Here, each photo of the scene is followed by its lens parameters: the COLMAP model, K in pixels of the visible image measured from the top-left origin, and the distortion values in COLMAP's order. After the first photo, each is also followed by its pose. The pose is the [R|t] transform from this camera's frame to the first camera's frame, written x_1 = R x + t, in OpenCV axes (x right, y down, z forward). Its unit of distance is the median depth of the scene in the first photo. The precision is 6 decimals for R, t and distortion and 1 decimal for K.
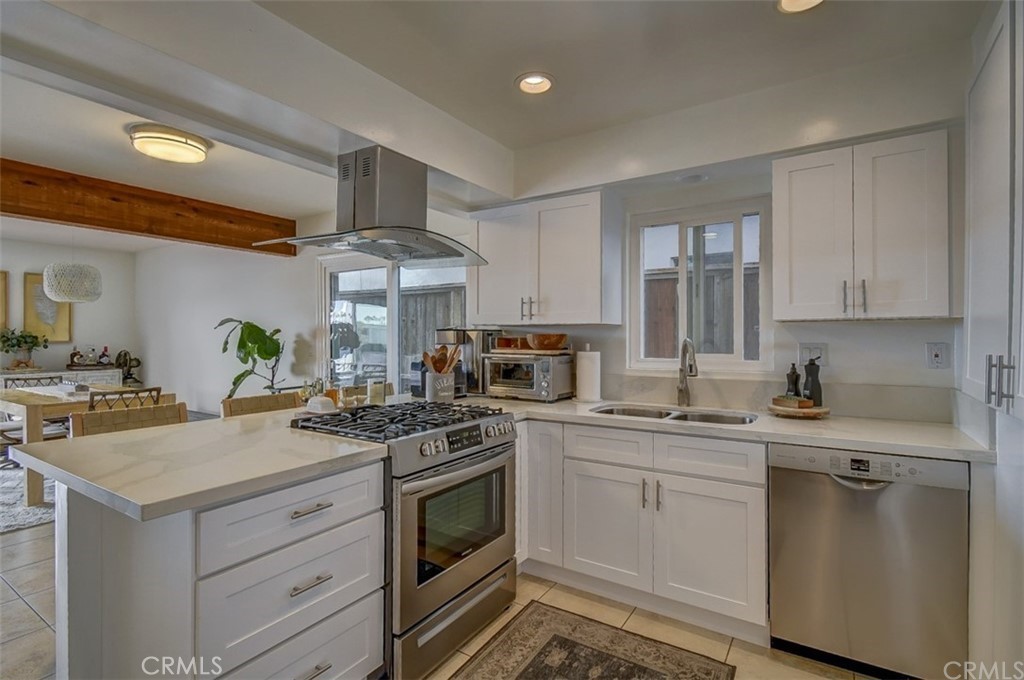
lens RADIAL K [[471.0, 0, 511.7], [0, 471.0, 336.1], [0, 0, 1]] dist [0.015140, -0.000608]
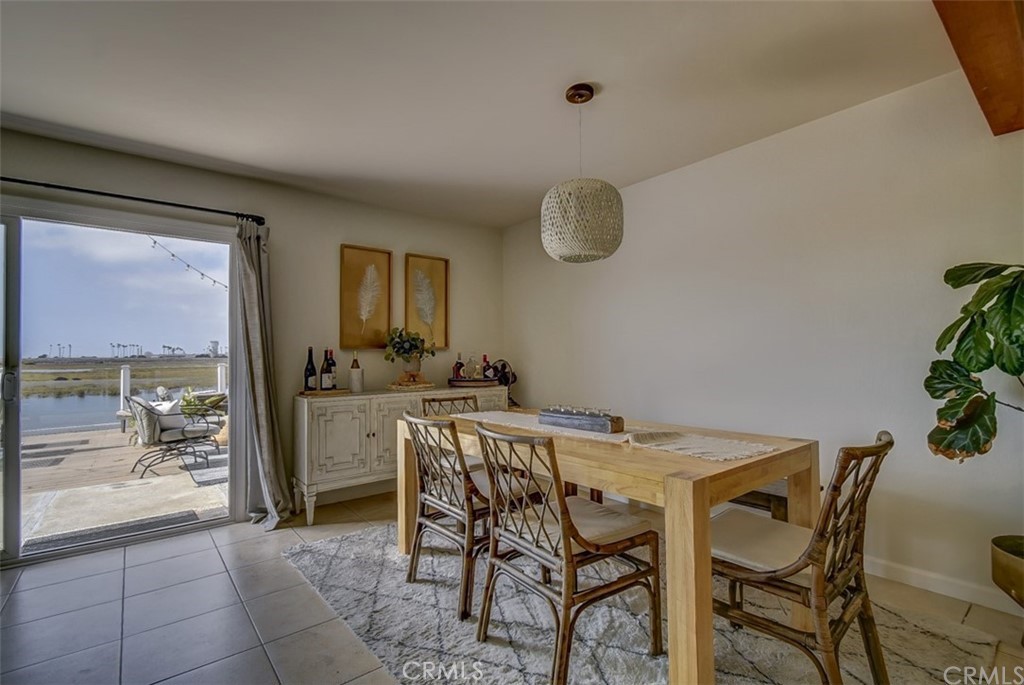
lens RADIAL K [[471.0, 0, 515.4], [0, 471.0, 348.0], [0, 0, 1]] dist [0.015140, -0.000608]
pose [[0.944928, -0.015378, -0.326916, -0.596812], [0.010501, 0.999806, -0.016681, 0.025160], [0.327109, 0.012329, 0.944906, 0.353772]]
